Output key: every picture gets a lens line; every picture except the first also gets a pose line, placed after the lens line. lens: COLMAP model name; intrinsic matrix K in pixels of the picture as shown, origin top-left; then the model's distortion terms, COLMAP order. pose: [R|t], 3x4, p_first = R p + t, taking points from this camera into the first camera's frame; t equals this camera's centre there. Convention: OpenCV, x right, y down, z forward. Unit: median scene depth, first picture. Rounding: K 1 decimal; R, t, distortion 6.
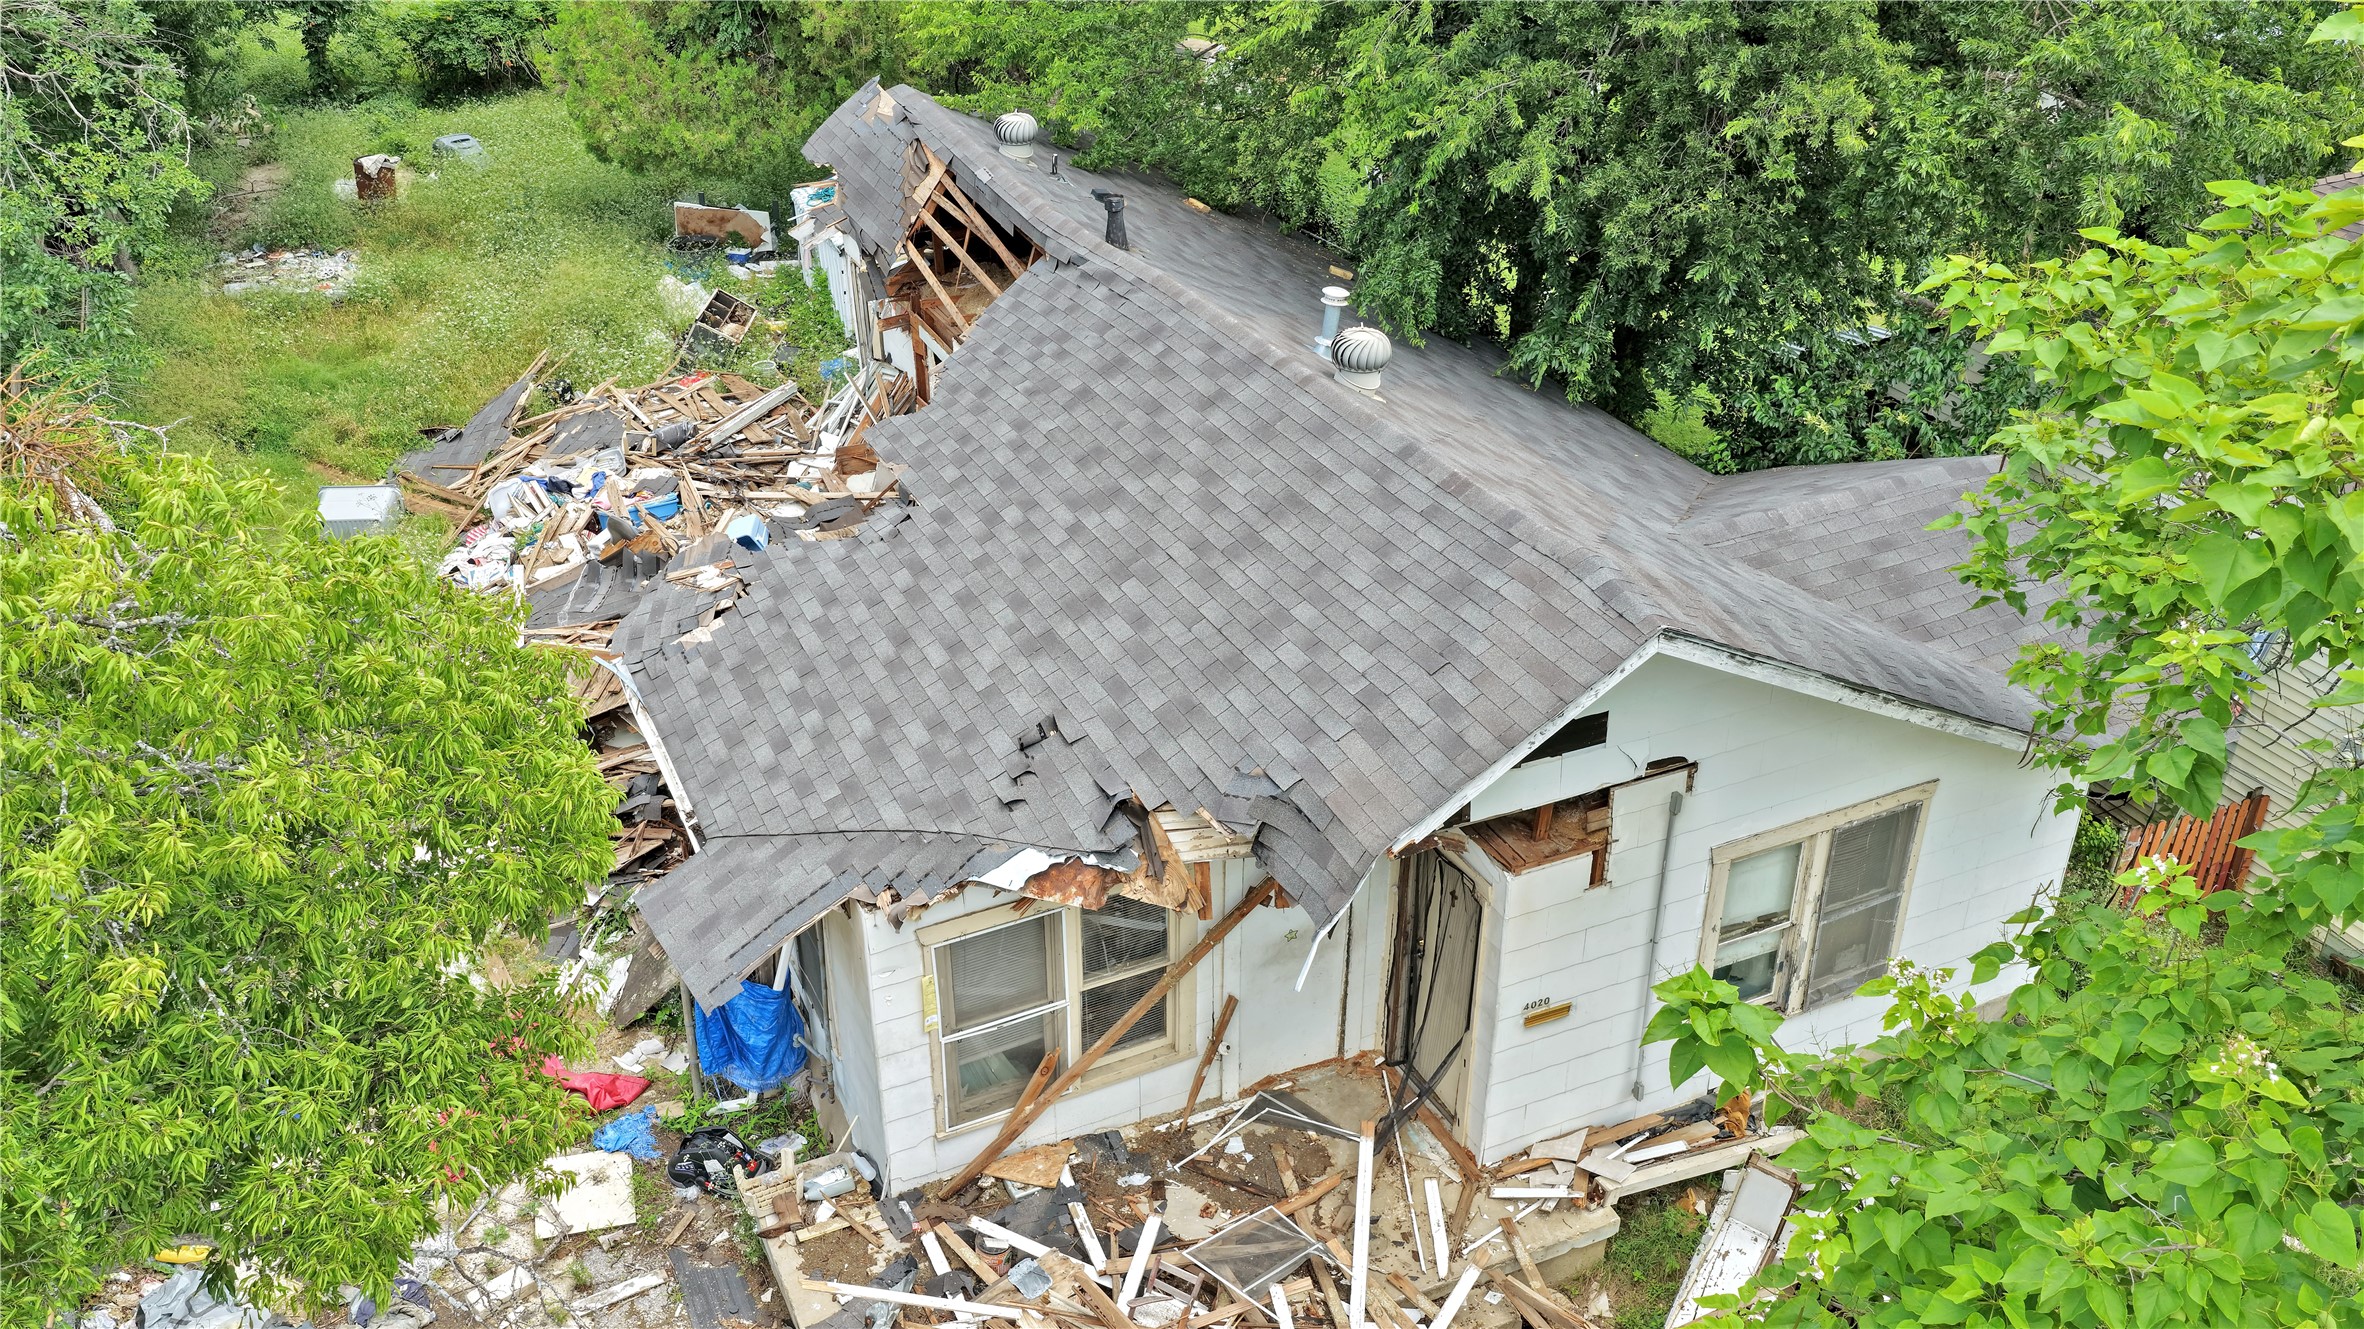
lens RADIAL K [[1990.2, 0, 1182.0], [0, 1990.2, 664.5], [0, 0, 1]] dist [-0.011417, 0.007949]
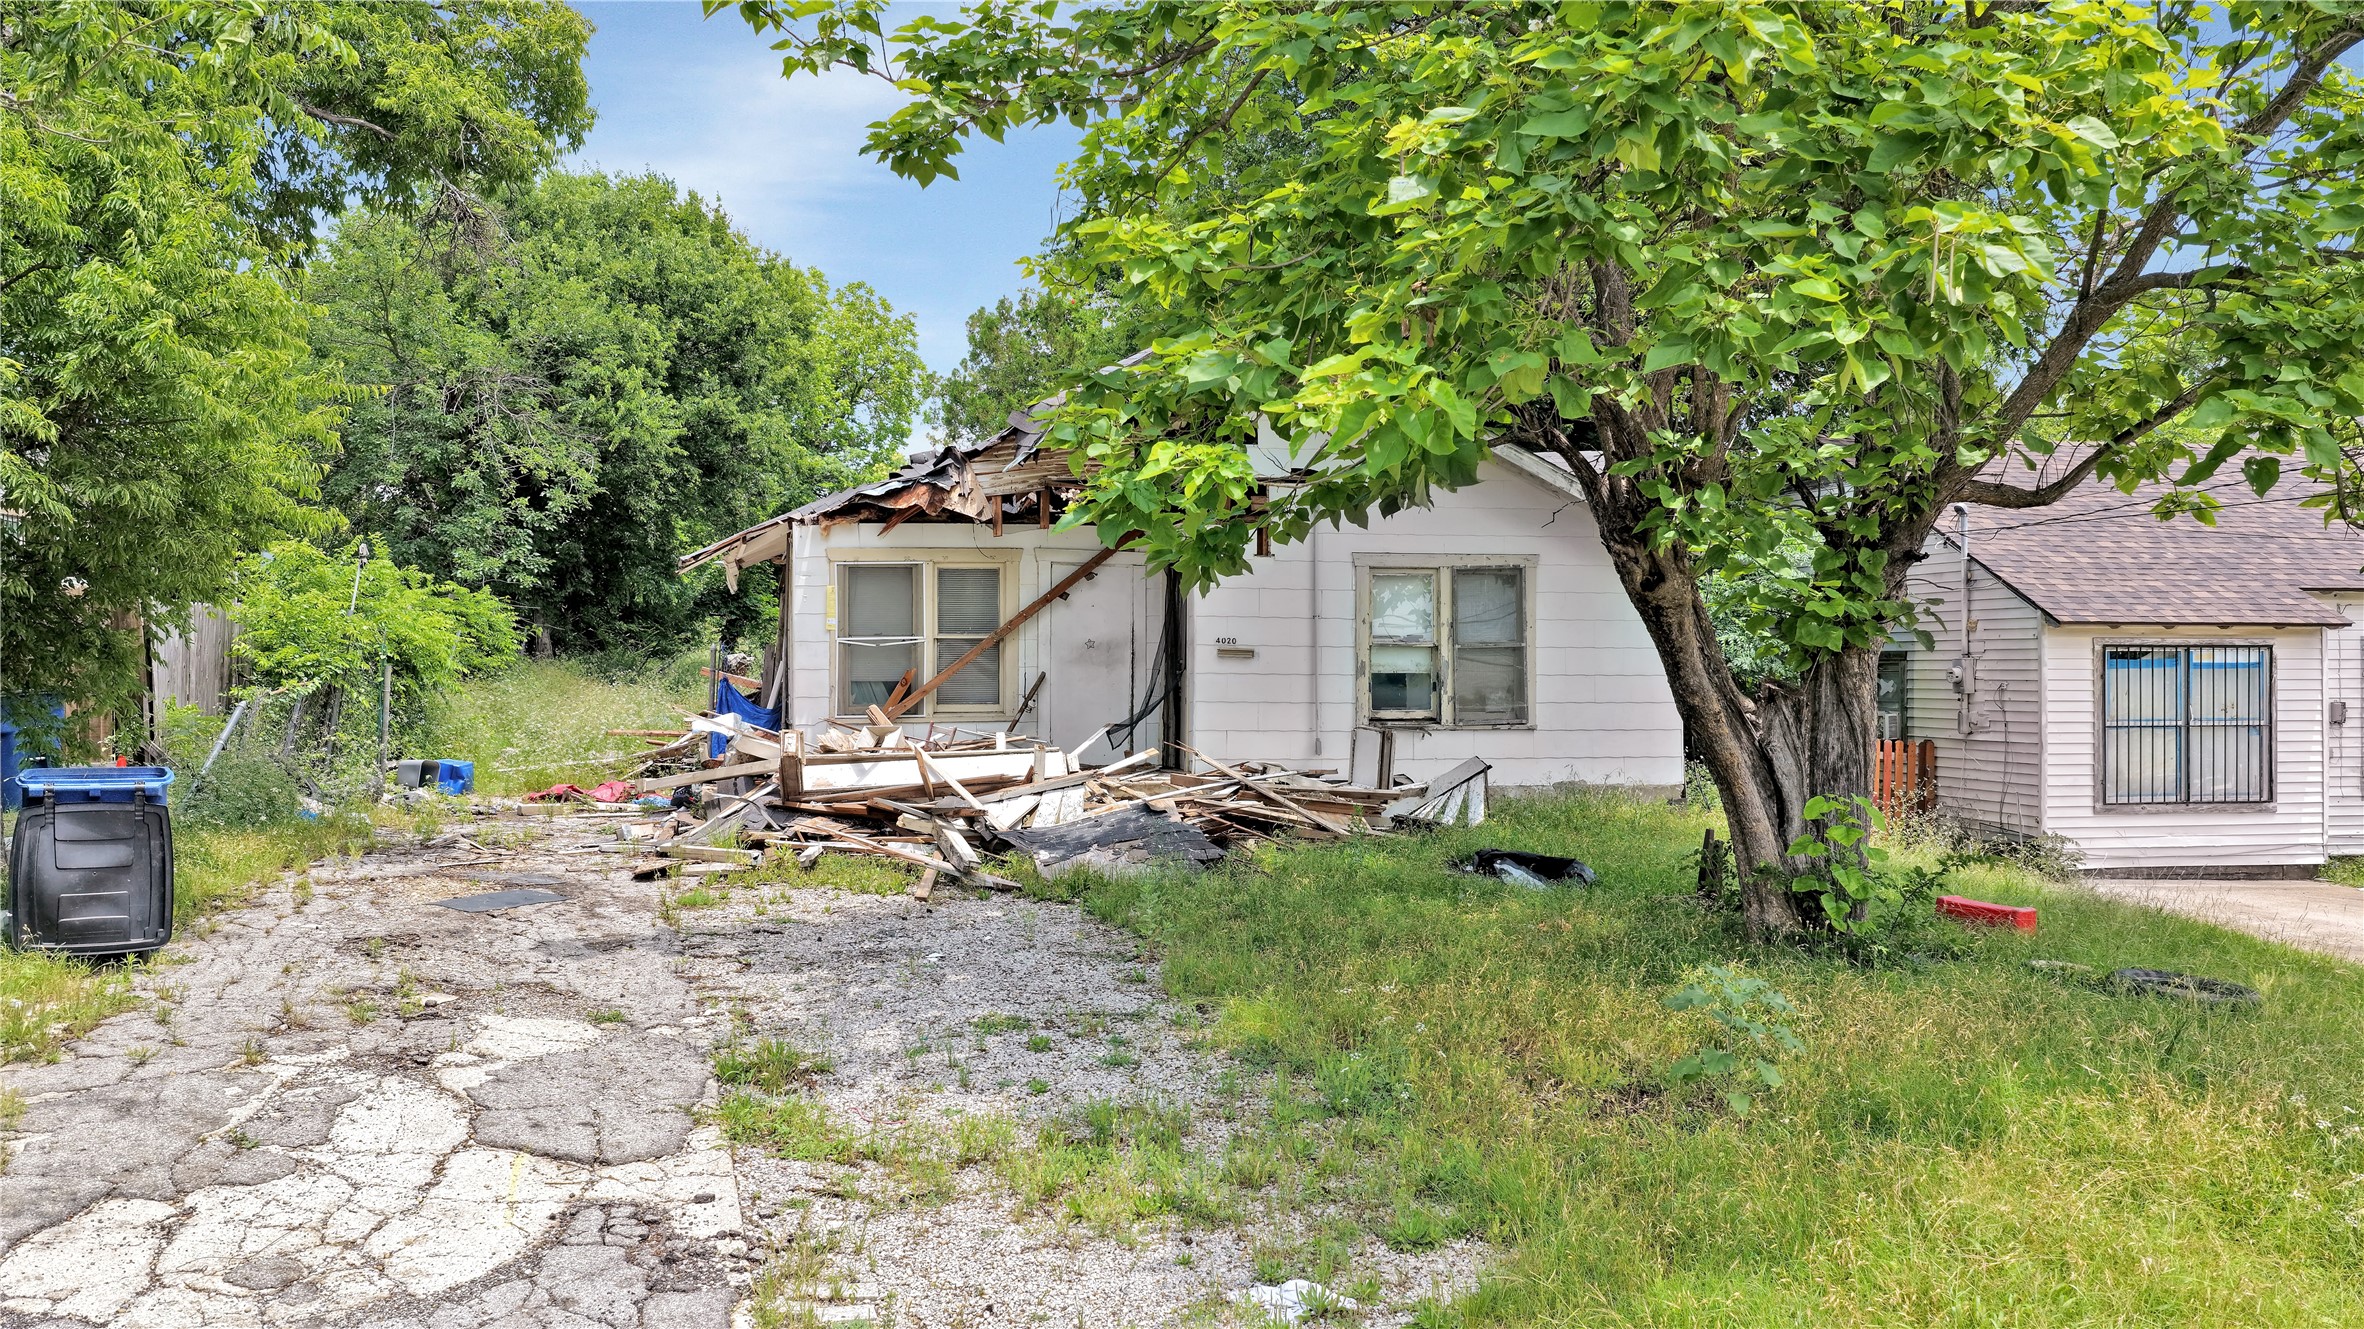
lens RADIAL K [[1998.5, 0, 1182.0], [0, 1998.5, 664.5], [0, 0, 1]] dist [0.002176, 0.004552]
pose [[0.974374, 0.000608, -0.224933, 0.494176], [-0.117946, 0.852875, -0.508619, 0.971952], [0.191531, 0.522115, 0.831091, -0.238172]]
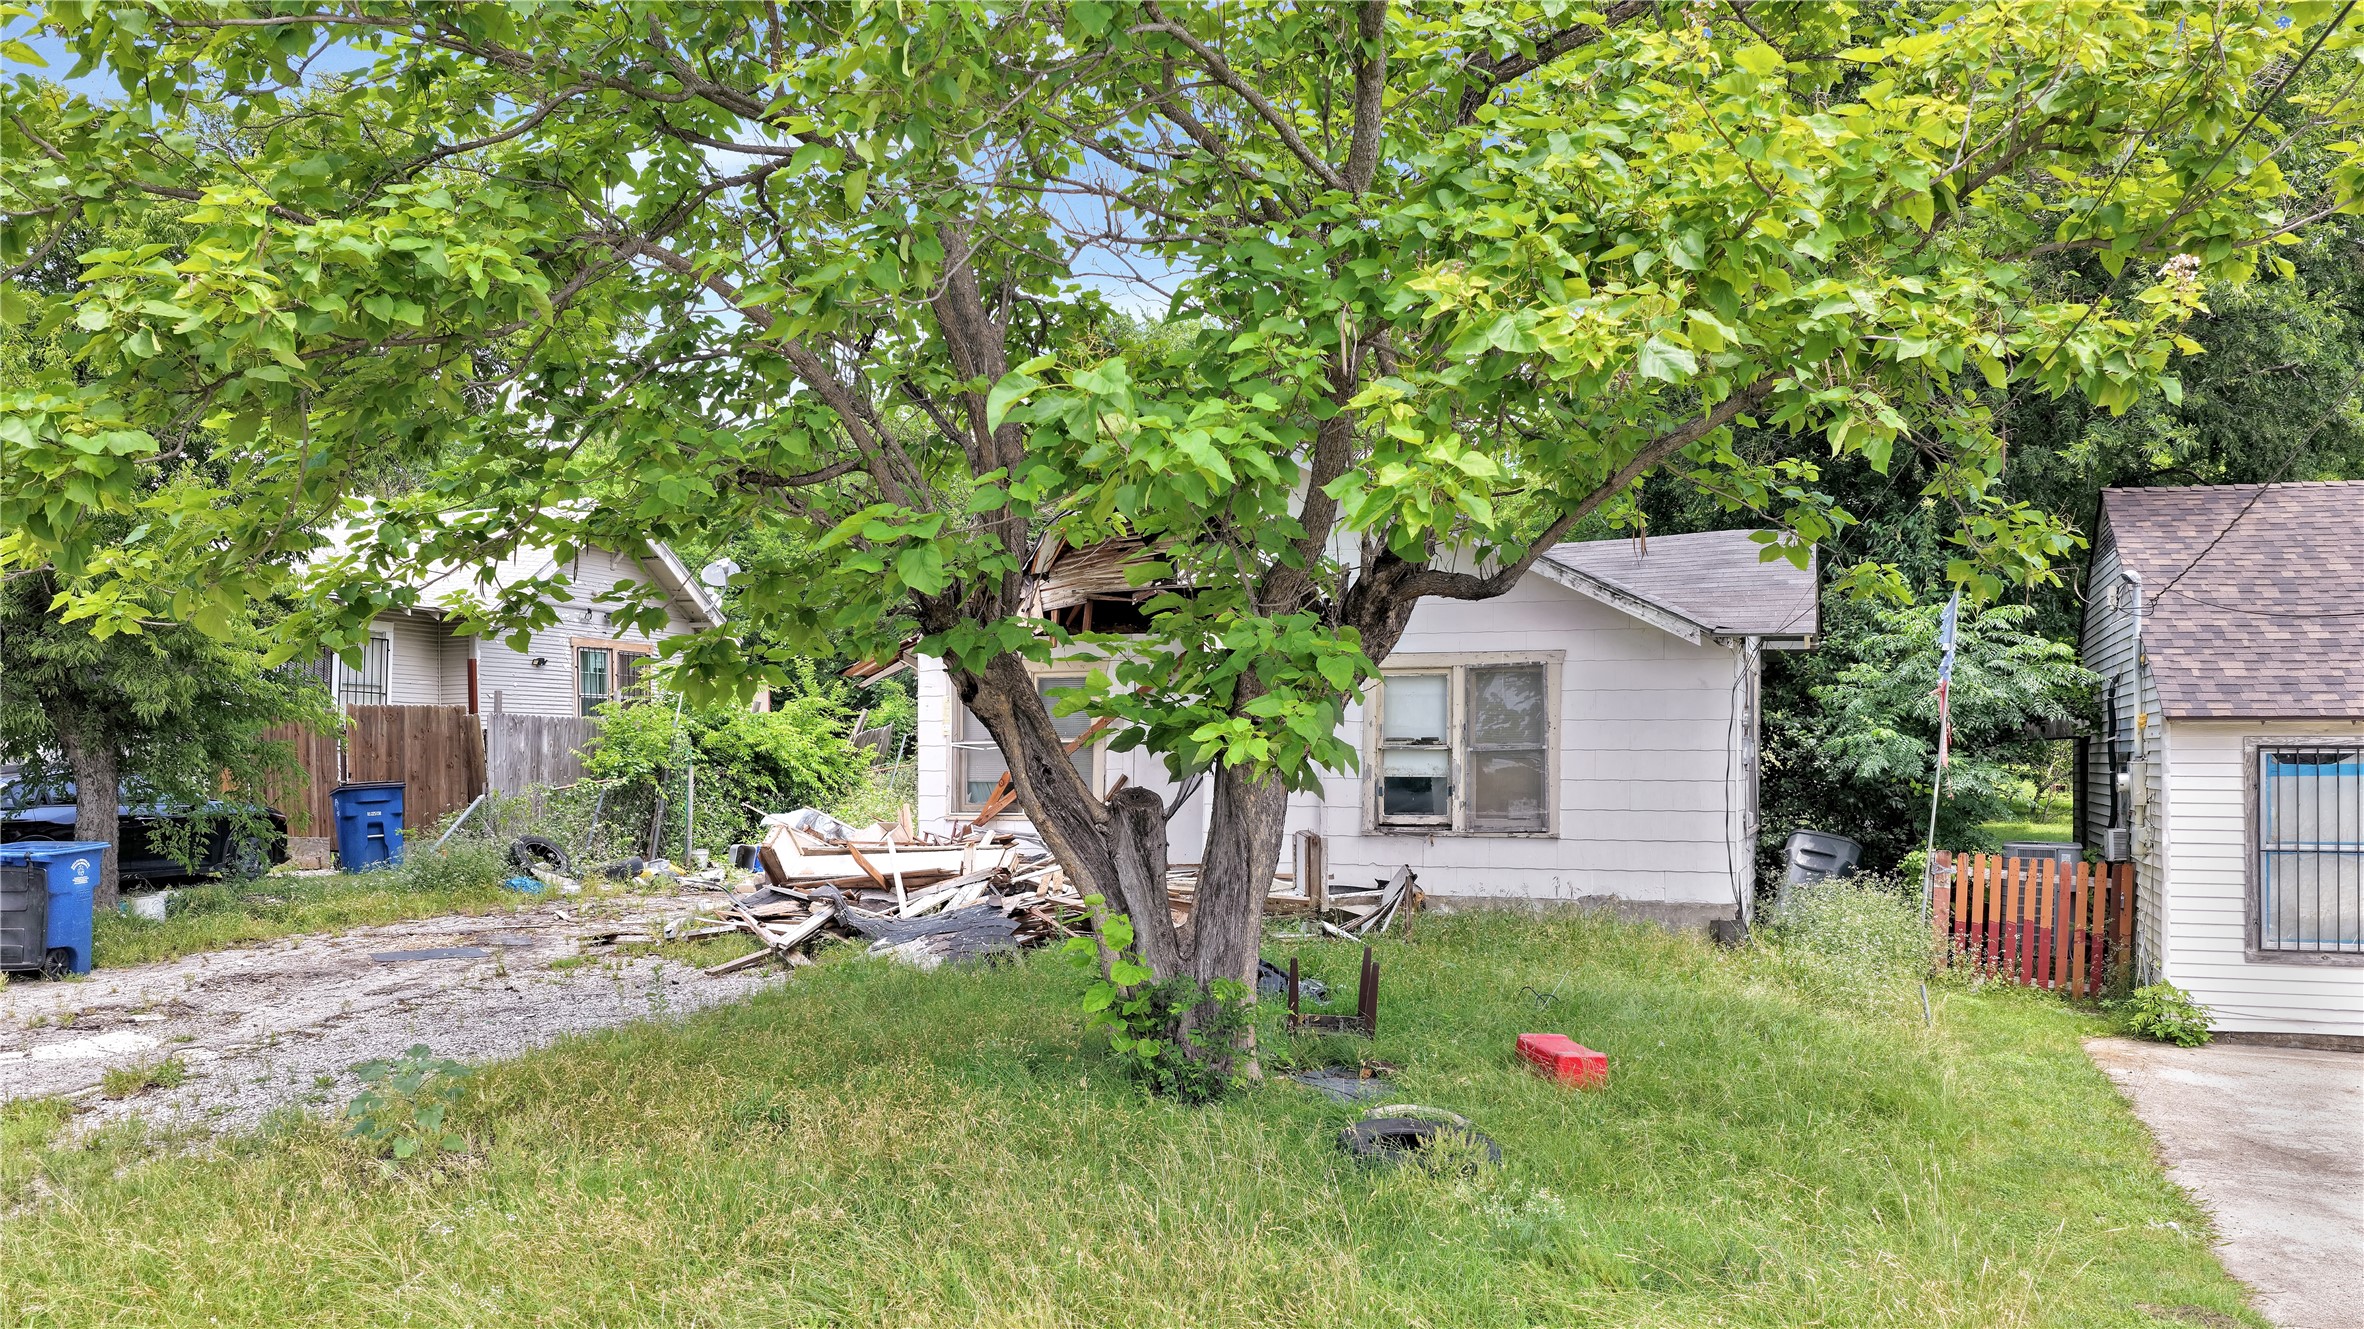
lens RADIAL K [[1990.2, 0, 1182.0], [0, 1990.2, 664.5], [0, 0, 1]] dist [-0.011417, 0.007949]
pose [[0.719999, -0.031563, -0.693256, 1.225085], [-0.363172, 0.834116, -0.415158, 0.778483], [0.591360, 0.550685, 0.589100, 0.062586]]
